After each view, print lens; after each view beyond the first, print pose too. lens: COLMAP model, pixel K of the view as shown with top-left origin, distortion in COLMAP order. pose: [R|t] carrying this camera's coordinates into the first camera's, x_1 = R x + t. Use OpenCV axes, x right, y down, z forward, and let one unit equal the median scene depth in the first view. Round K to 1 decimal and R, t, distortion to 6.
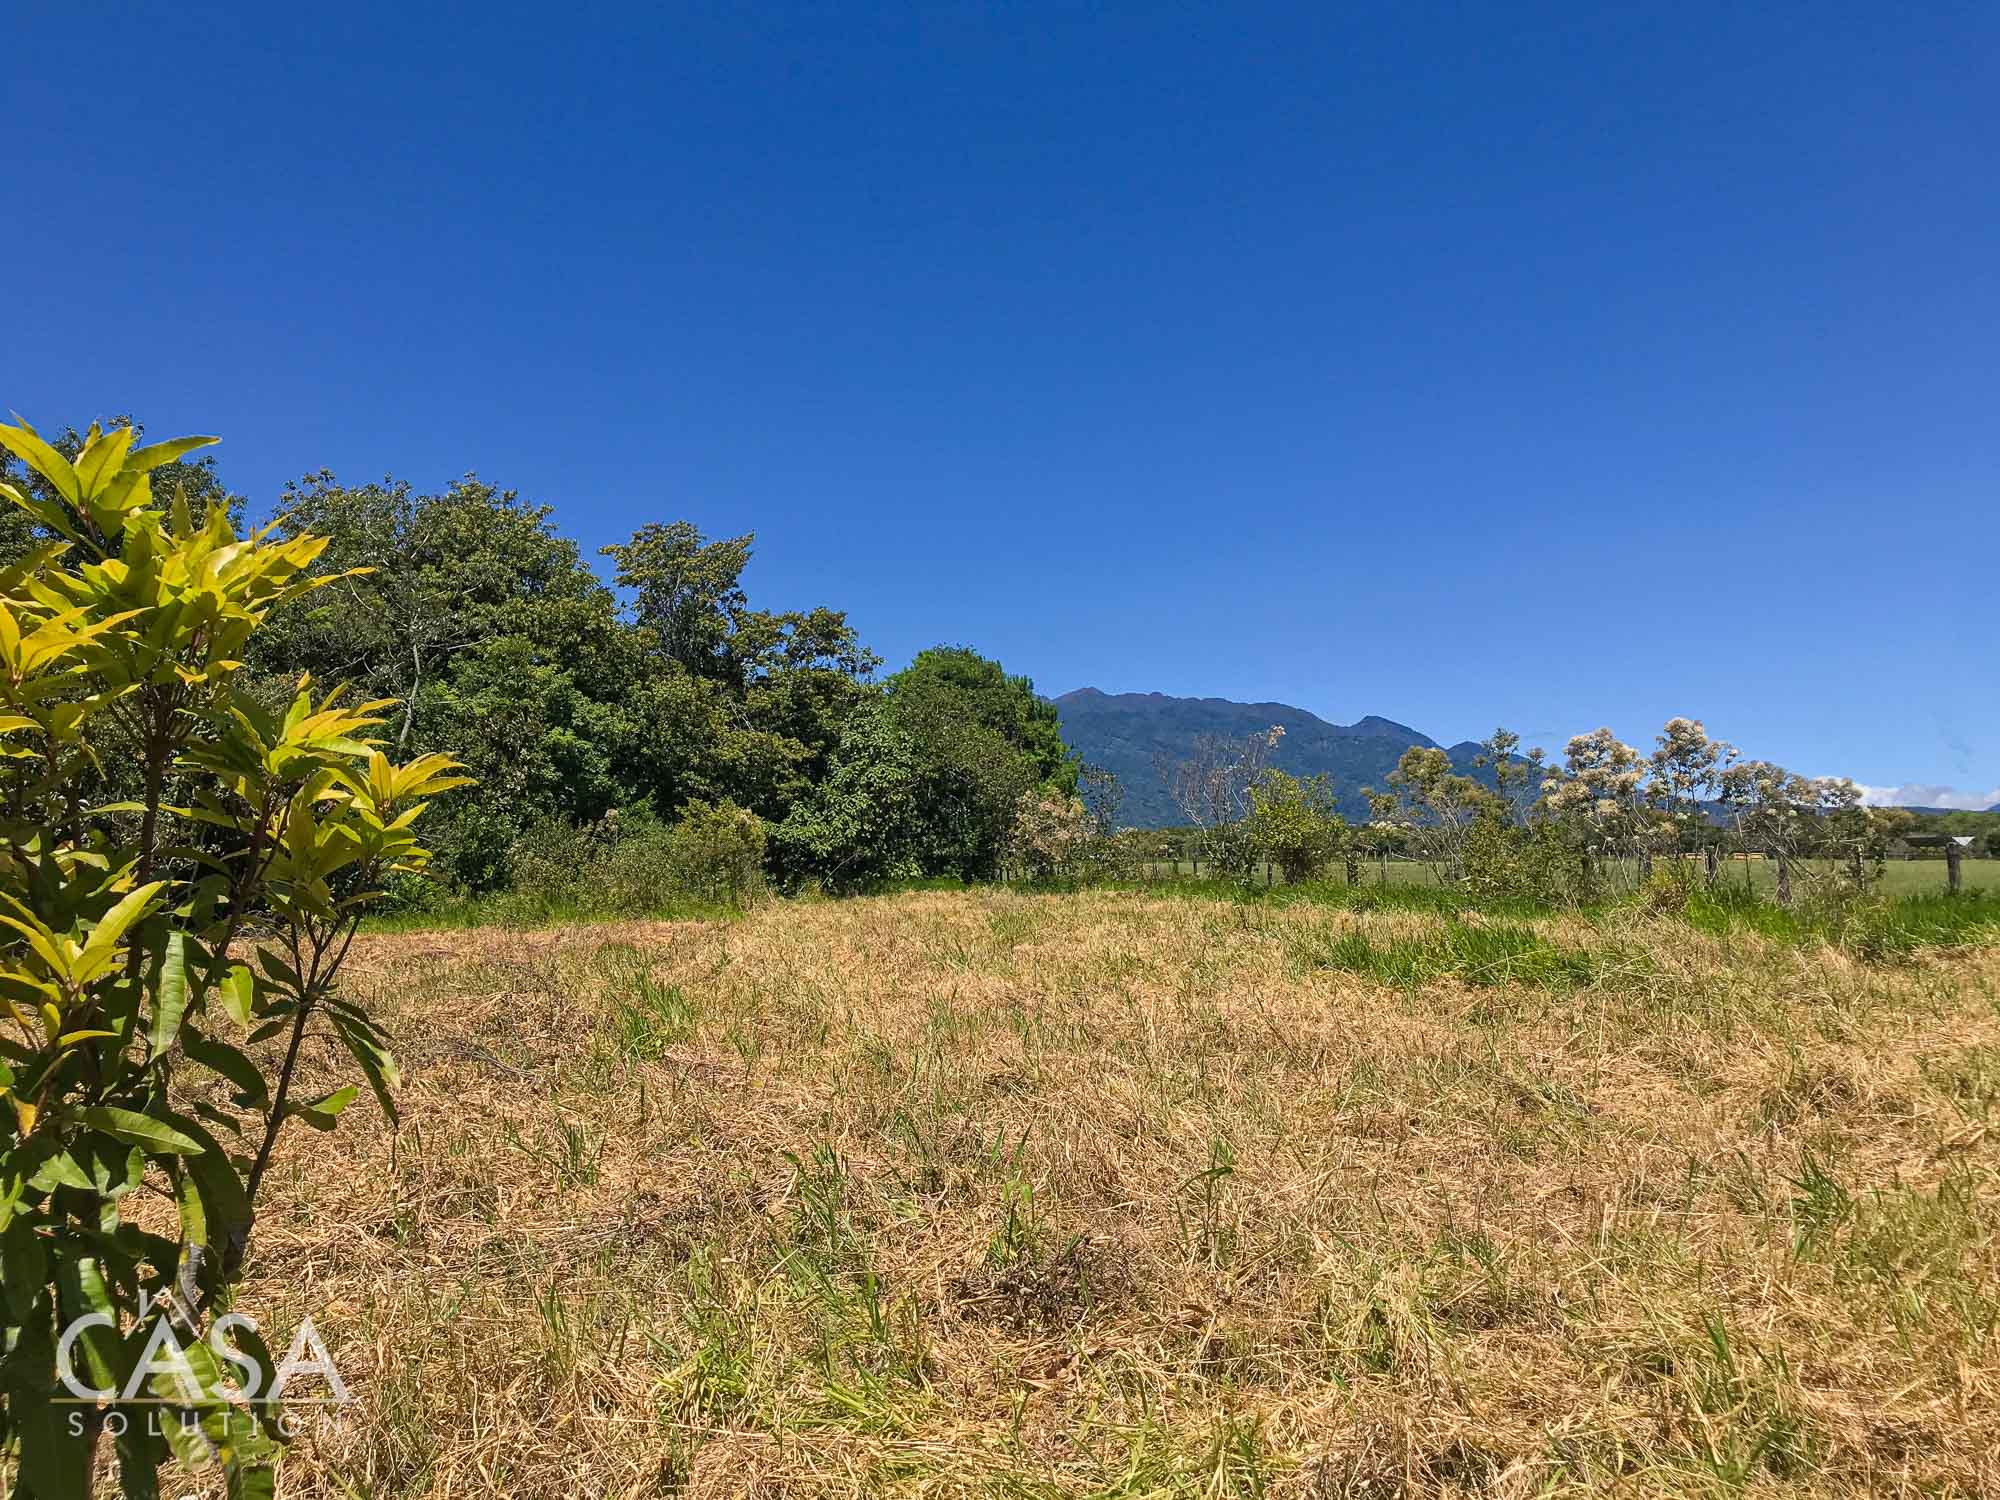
lens RADIAL K [[1633.1, 0, 1003.5], [0, 1633.1, 766.1], [0, 0, 1]] dist [0.034208, -0.040156]
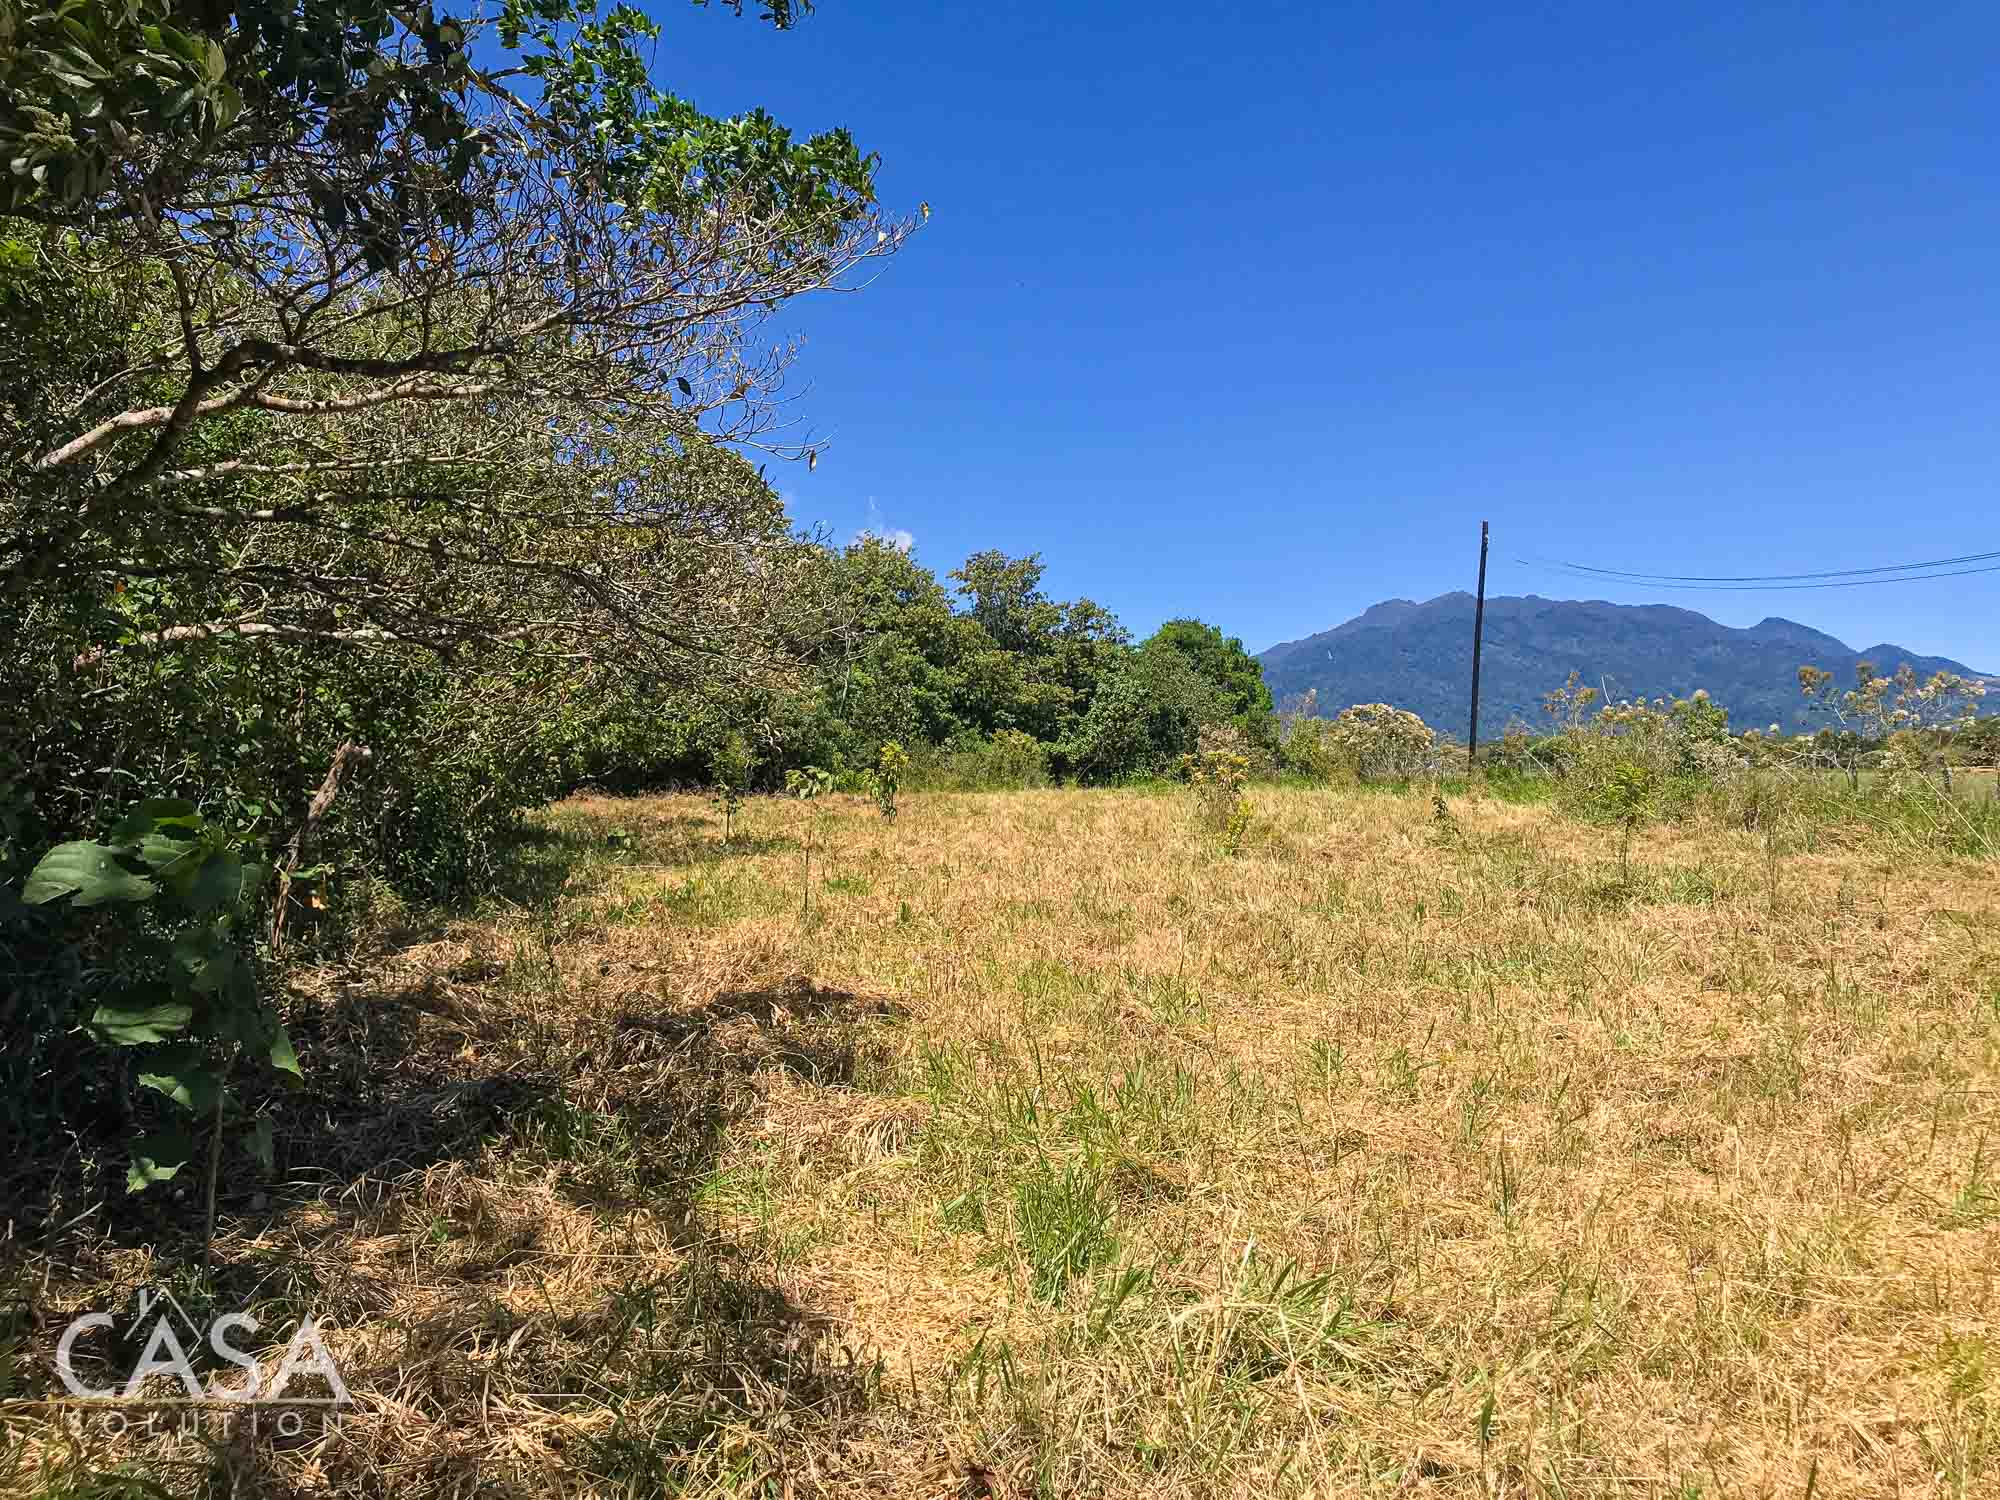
lens RADIAL K [[1633.1, 0, 986.3], [0, 1633.1, 736.9], [0, 0, 1]] dist [0.034208, -0.040156]
pose [[0.973040, 0.001875, -0.230628, 0.153253], [0.006955, 0.999274, 0.037469, -0.028222], [0.230530, -0.038062, 0.972320, -0.521908]]
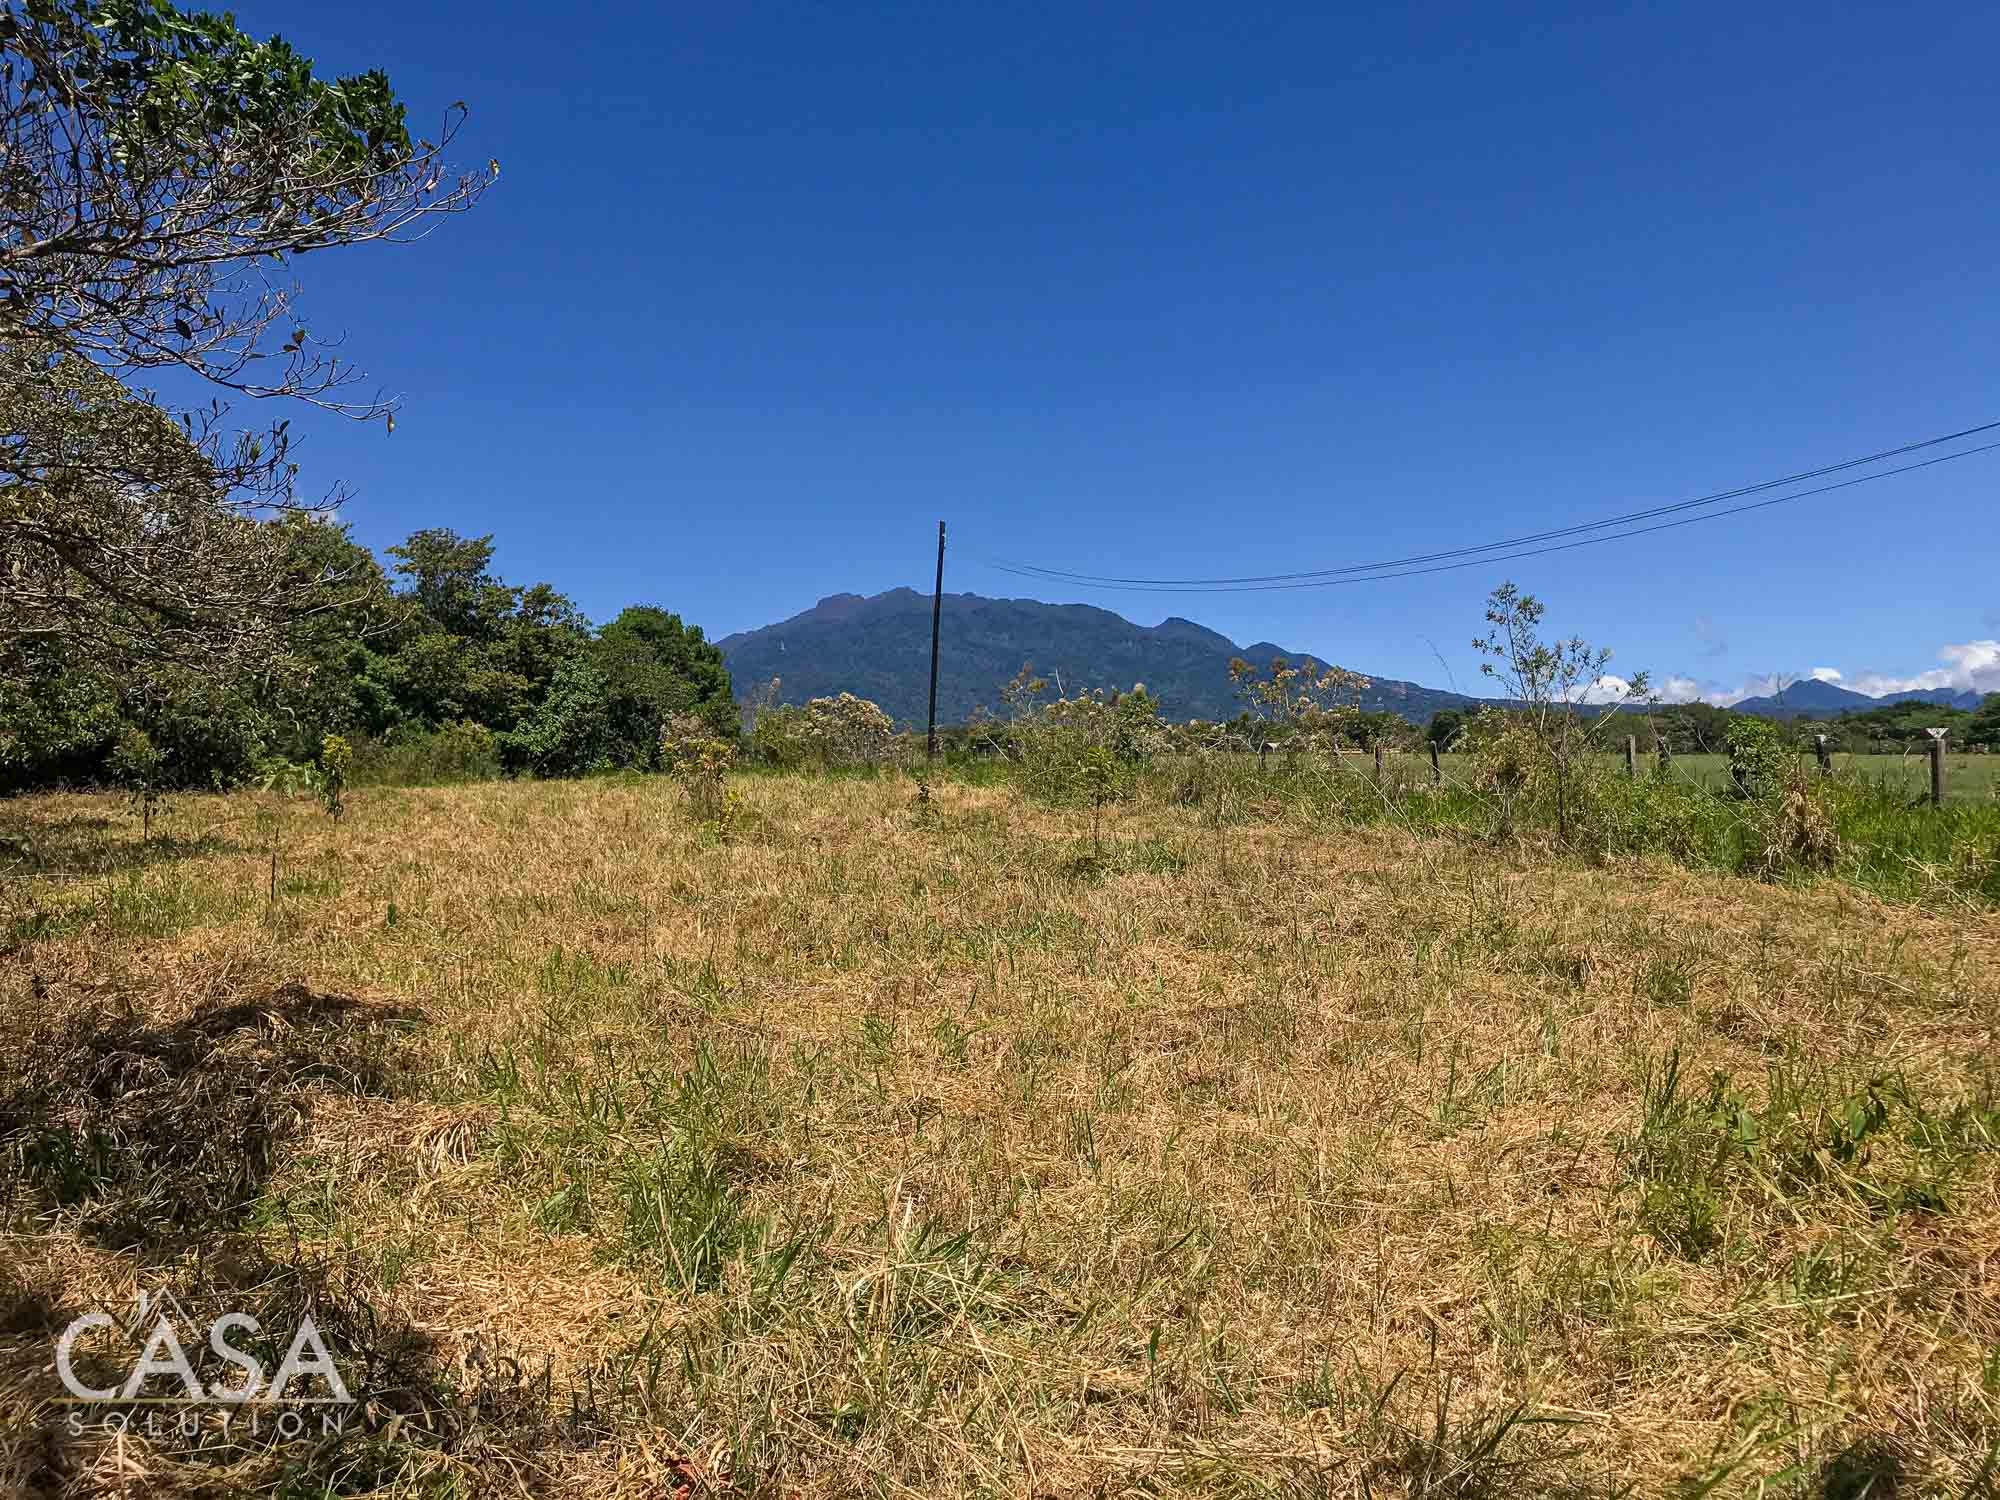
lens RADIAL K [[1633.1, 0, 987.7], [0, 1633.1, 712.9], [0, 0, 1]] dist [0.034208, -0.040156]
pose [[0.994983, -0.001757, 0.100024, 0.144351], [-0.001239, 0.999552, 0.029888, -0.027684], [-0.100032, -0.029862, 0.994536, -0.523378]]
